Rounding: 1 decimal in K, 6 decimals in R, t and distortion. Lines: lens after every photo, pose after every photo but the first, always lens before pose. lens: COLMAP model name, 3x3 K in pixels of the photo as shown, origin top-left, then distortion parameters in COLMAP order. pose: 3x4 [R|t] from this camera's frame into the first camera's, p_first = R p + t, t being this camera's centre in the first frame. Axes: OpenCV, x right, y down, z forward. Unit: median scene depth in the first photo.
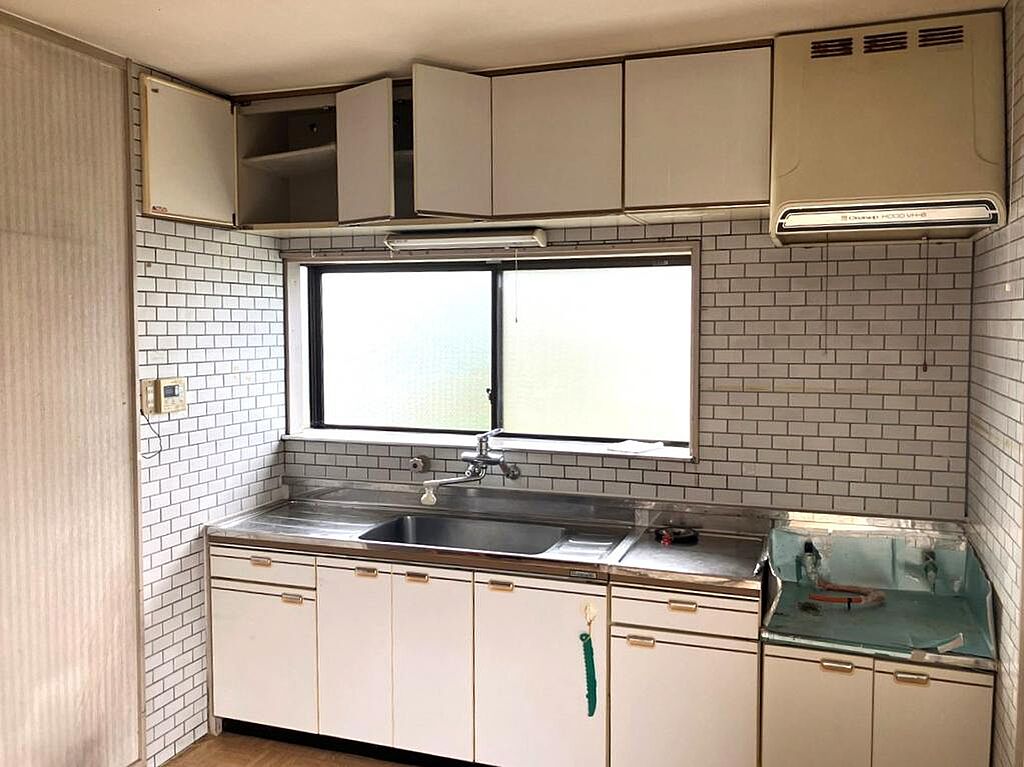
lens RADIAL K [[884.2, 0, 512.0], [0, 884.2, 383.5], [0, 0, 1]] dist [0.005017, -0.014664]
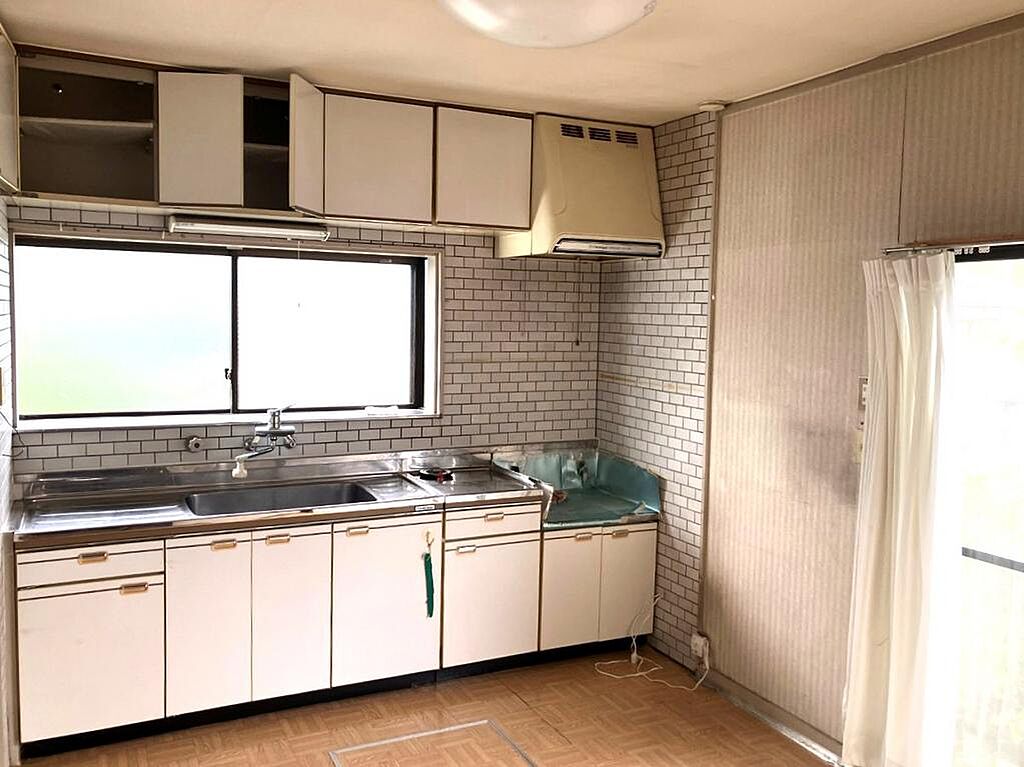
lens RADIAL K [[861.7, 0, 509.4], [0, 861.7, 387.3], [0, 0, 1]] dist [0.068148, -0.173739]
pose [[0.683658, -0.048202, 0.728209, -0.698986], [0.028530, 0.998819, 0.039330, -0.003305], [-0.729245, -0.006113, 0.684226, 0.055812]]
